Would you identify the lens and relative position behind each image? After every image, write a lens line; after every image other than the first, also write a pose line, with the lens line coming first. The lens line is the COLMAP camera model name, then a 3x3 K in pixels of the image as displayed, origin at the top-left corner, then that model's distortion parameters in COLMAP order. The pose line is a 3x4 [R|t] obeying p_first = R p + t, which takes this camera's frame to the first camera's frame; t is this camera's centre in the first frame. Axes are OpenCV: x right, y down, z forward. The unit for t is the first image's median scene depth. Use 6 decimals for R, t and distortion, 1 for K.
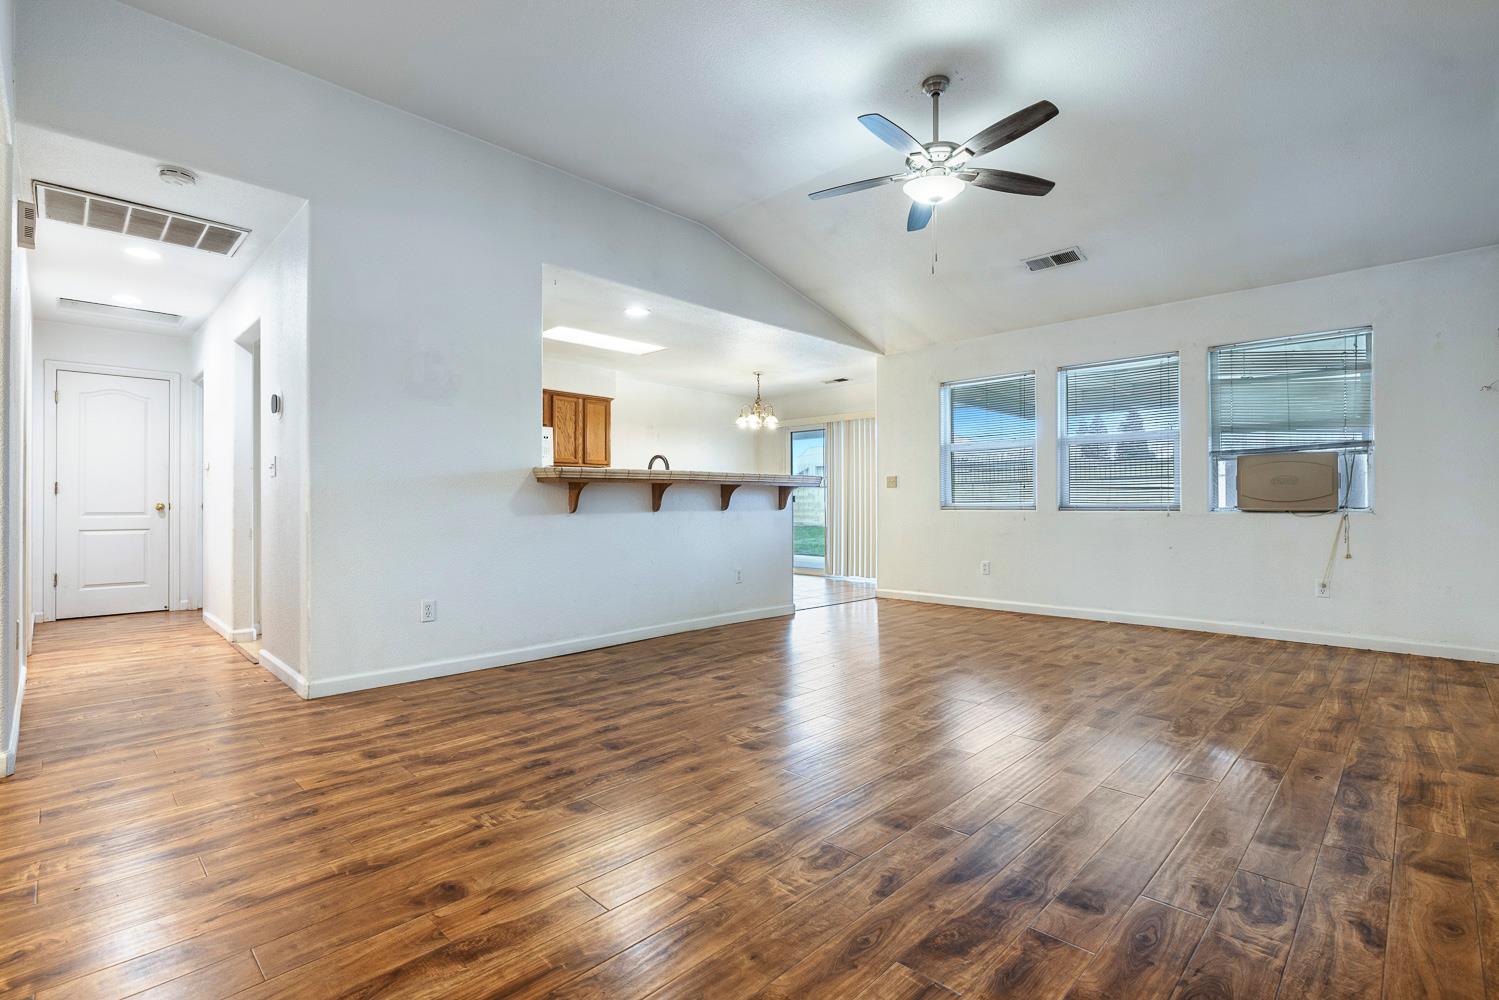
lens RADIAL K [[723.4, 0, 738.6], [0, 723.4, 496.1], [0, 0, 1]] dist [0.000356, 0.000261]
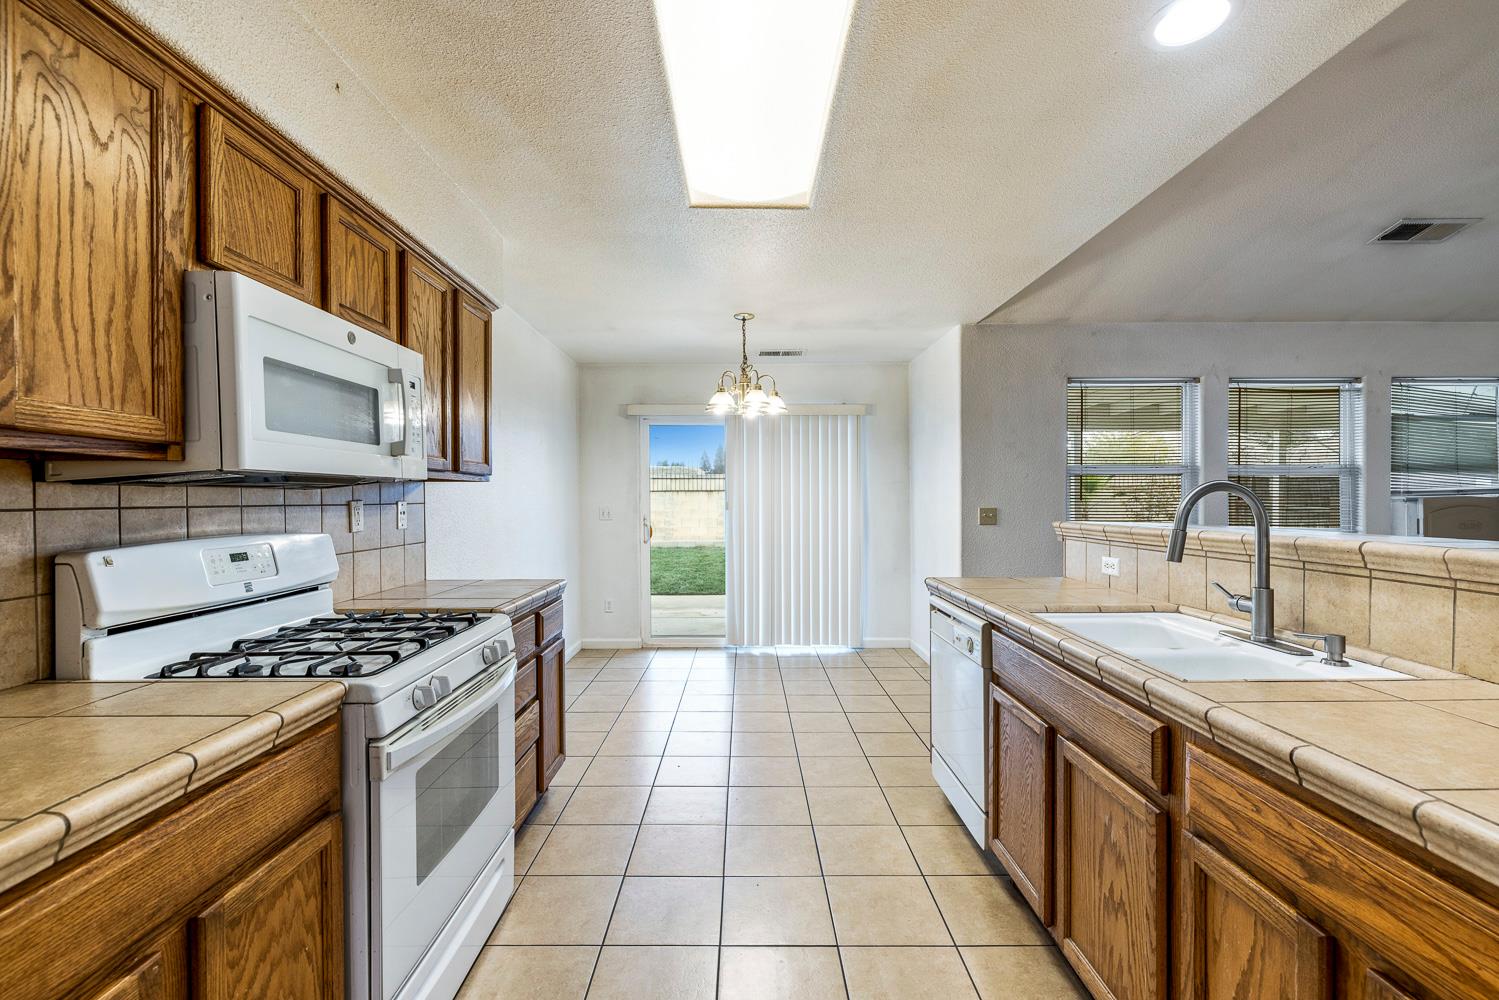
lens RADIAL K [[643.2, 0, 744.7], [0, 643.2, 504.5], [0, 0, 1]] dist [0.003068, -0.000407]
pose [[0.714687, -0.002840, 0.699439, -0.469966], [-0.008139, 0.999890, 0.012377, -0.047792], [-0.699397, -0.014538, 0.714585, 0.950703]]
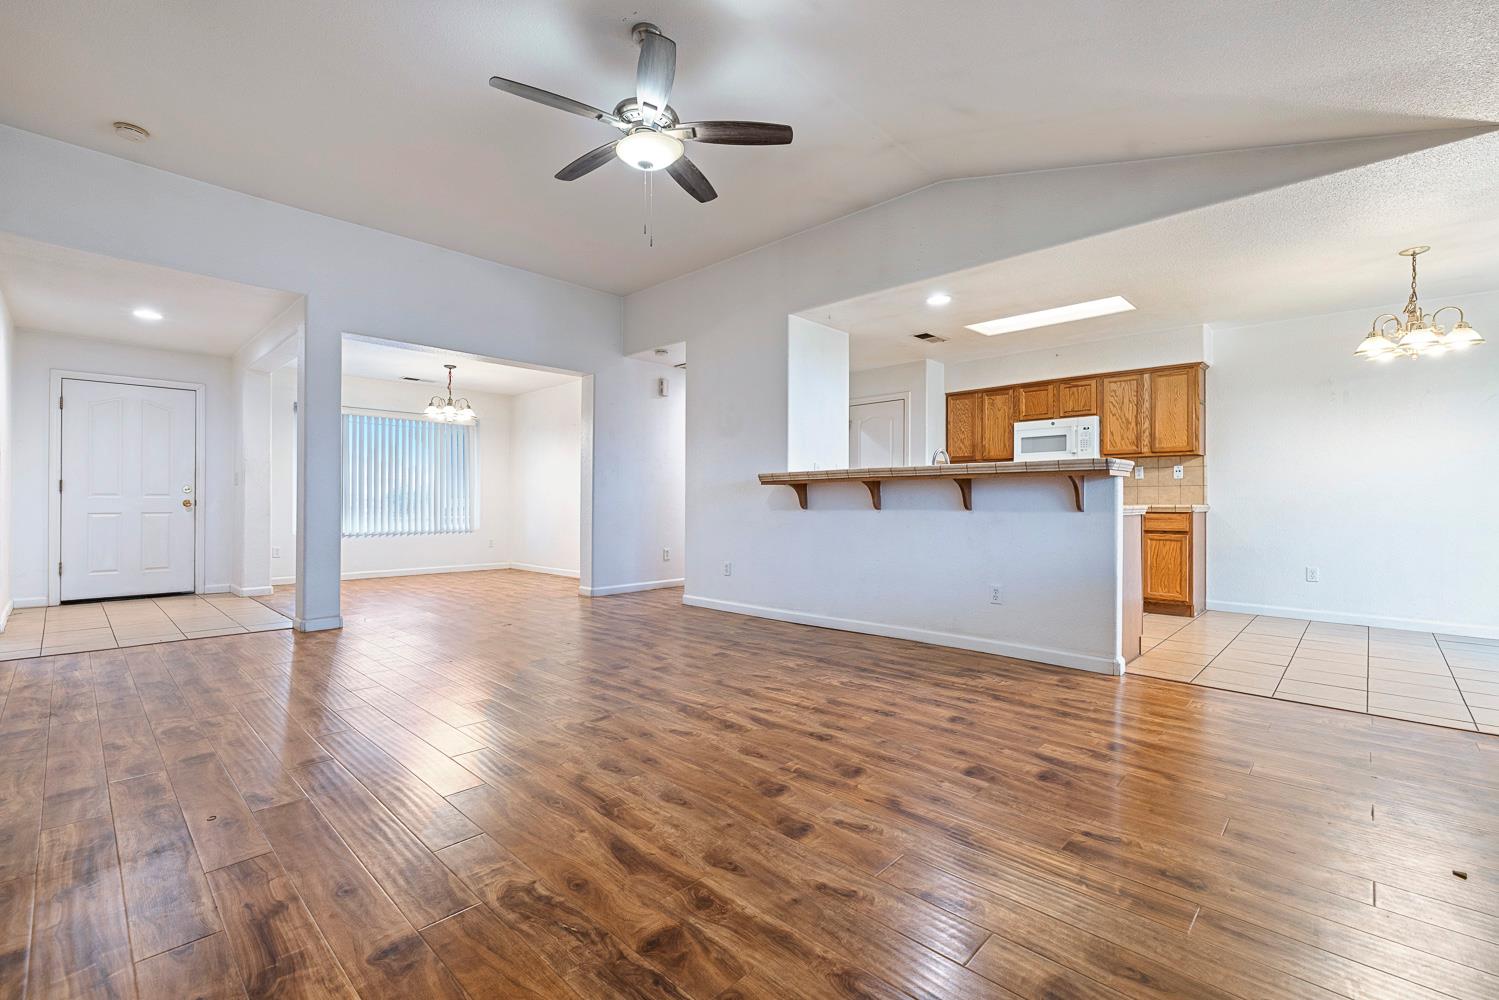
lens RADIAL K [[643.2, 0, 741.9], [0, 643.2, 500.7], [0, 0, 1]] dist [0.003068, -0.000407]
pose [[-0.004799, 0.002851, -0.999984, 0.728018], [0.009093, 0.999955, 0.002808, 0.004926], [0.999947, -0.009080, -0.004824, 0.761132]]
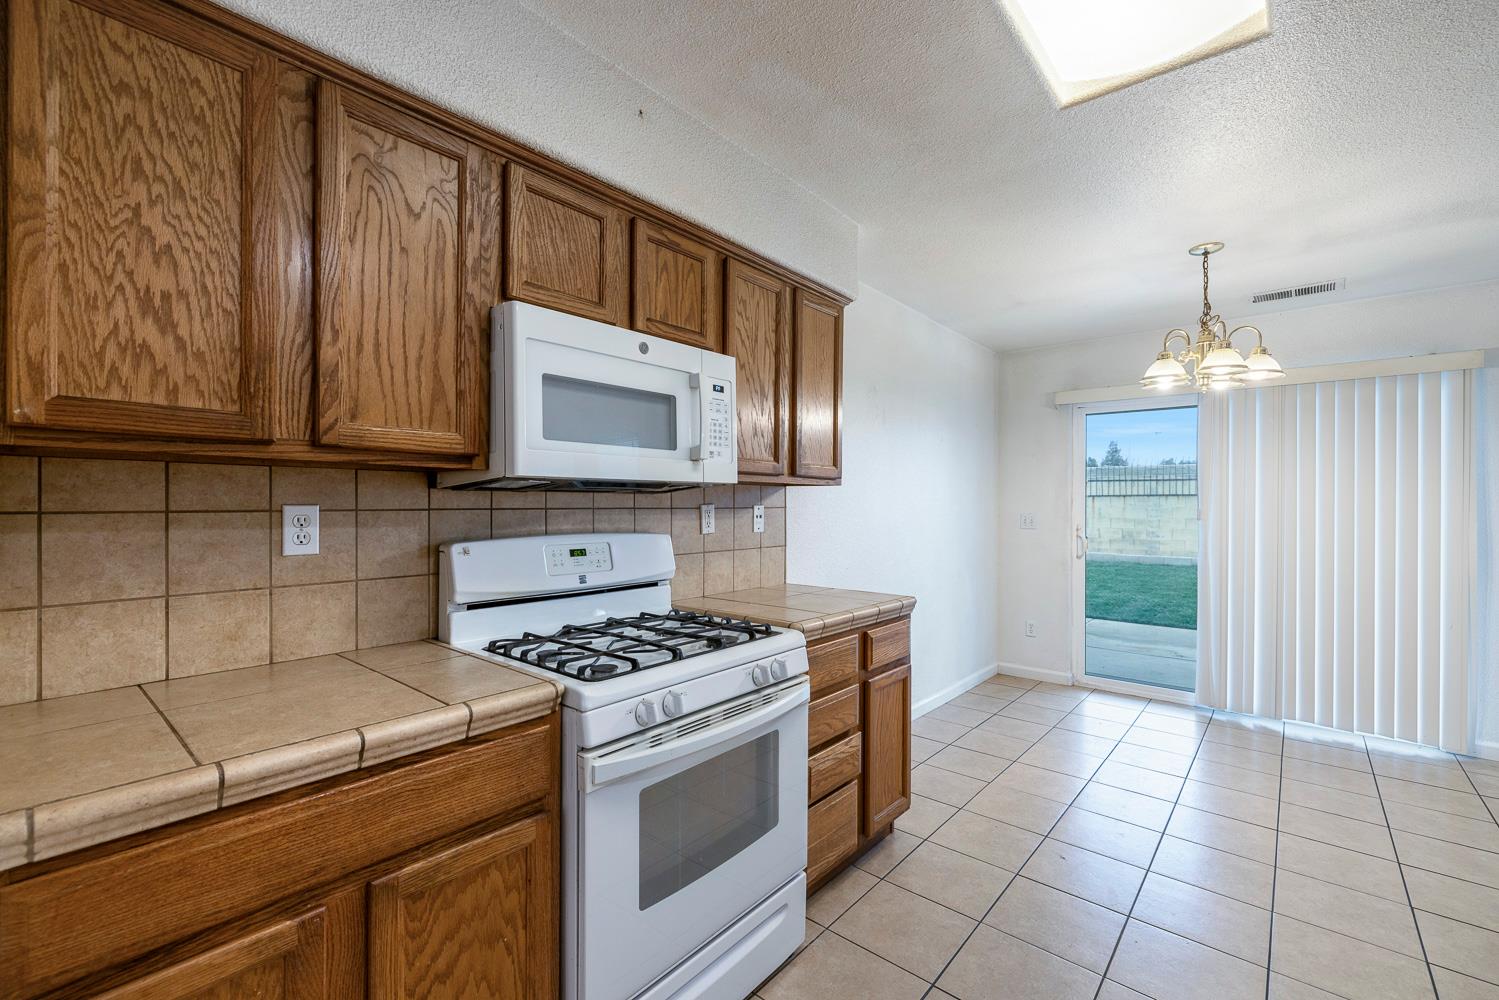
lens RADIAL K [[643.2, 0, 746.0], [0, 643.2, 502.7], [0, 0, 1]] dist [0.003068, -0.000407]
pose [[0.997965, 0.010840, 0.062831, -0.359545], [-0.011521, 0.999879, 0.010483, -0.049106], [-0.062709, -0.011185, 0.997969, 0.979441]]
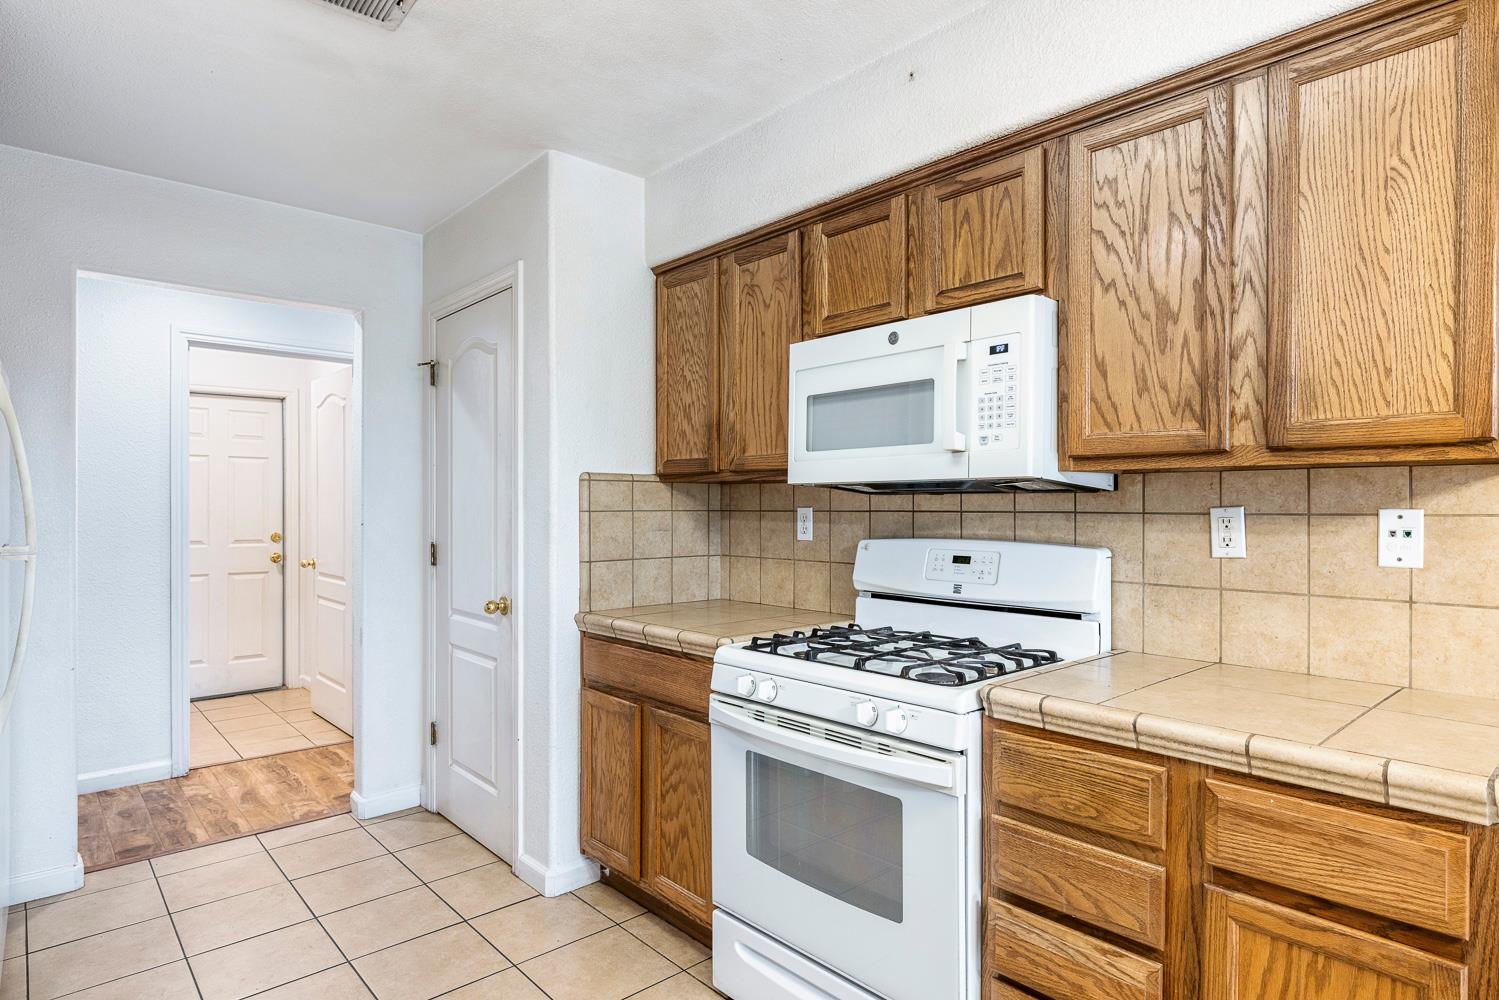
lens RADIAL K [[823.1, 0, 737.5], [0, 823.1, 511.0], [0, 0, 1]] dist [0.001247, -0.001208]
pose [[-0.079084, 0.014485, -0.996763, -0.013097], [0.012439, 0.999831, 0.013543, -0.048442], [0.996790, -0.011328, -0.079251, 1.254386]]
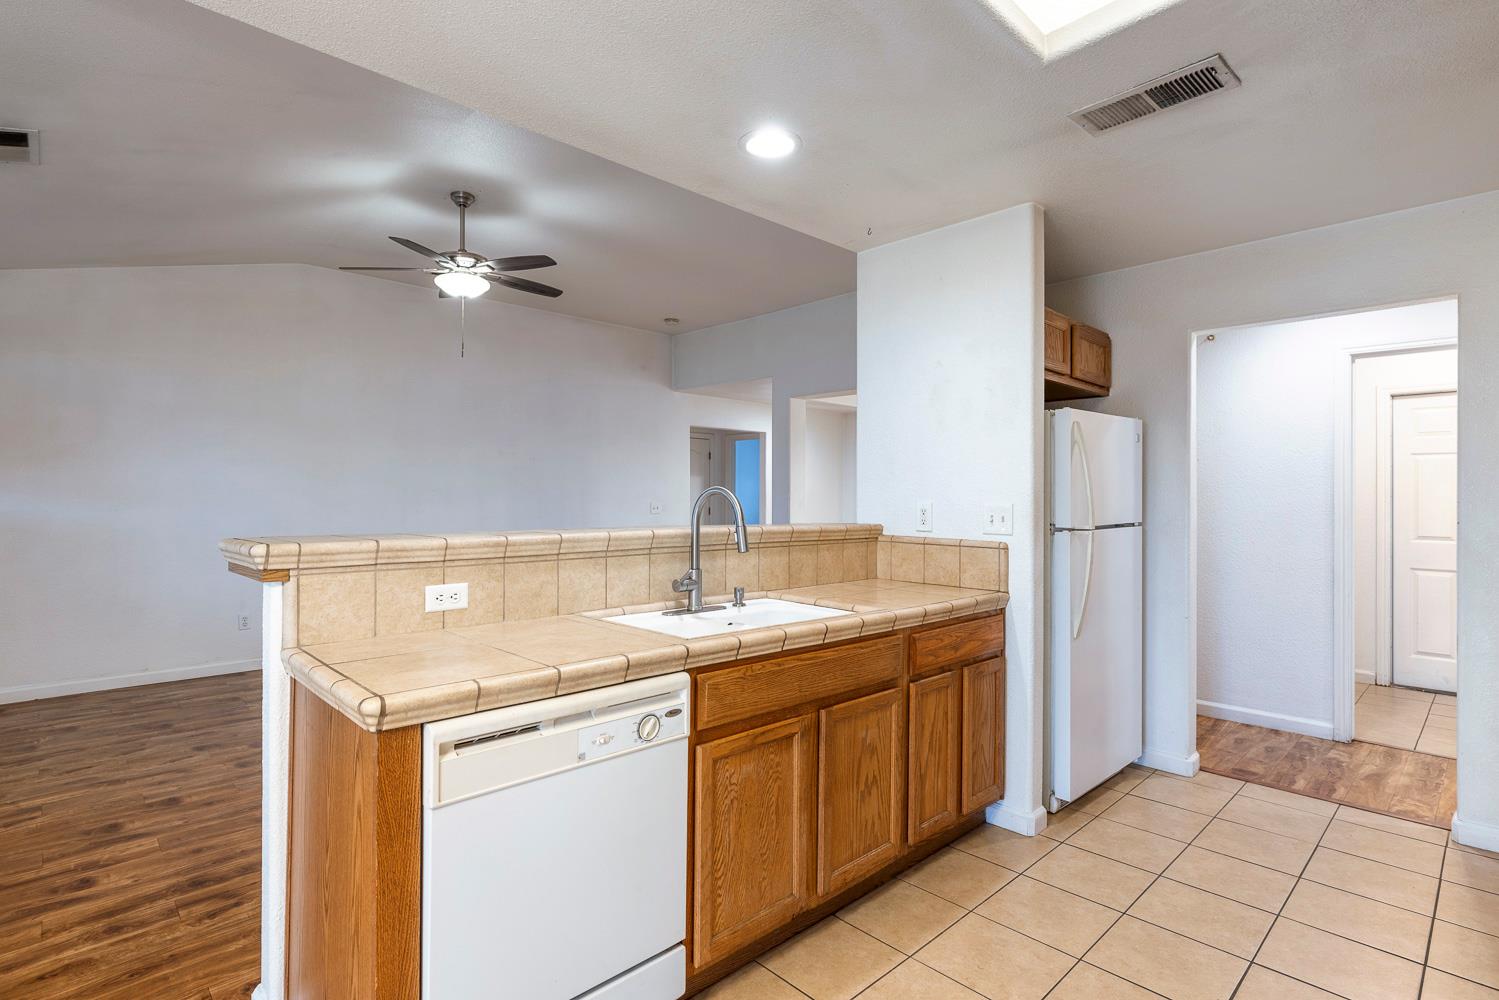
lens RADIAL K [[723.4, 0, 759.2], [0, 723.4, 492.6], [0, 0, 1]] dist [0.000356, 0.000261]
pose [[-0.999690, 0.001305, 0.024877, -0.133339], [0.000825, 0.999814, -0.019268, -0.045396], [-0.024897, -0.019242, -0.999505, 1.443139]]
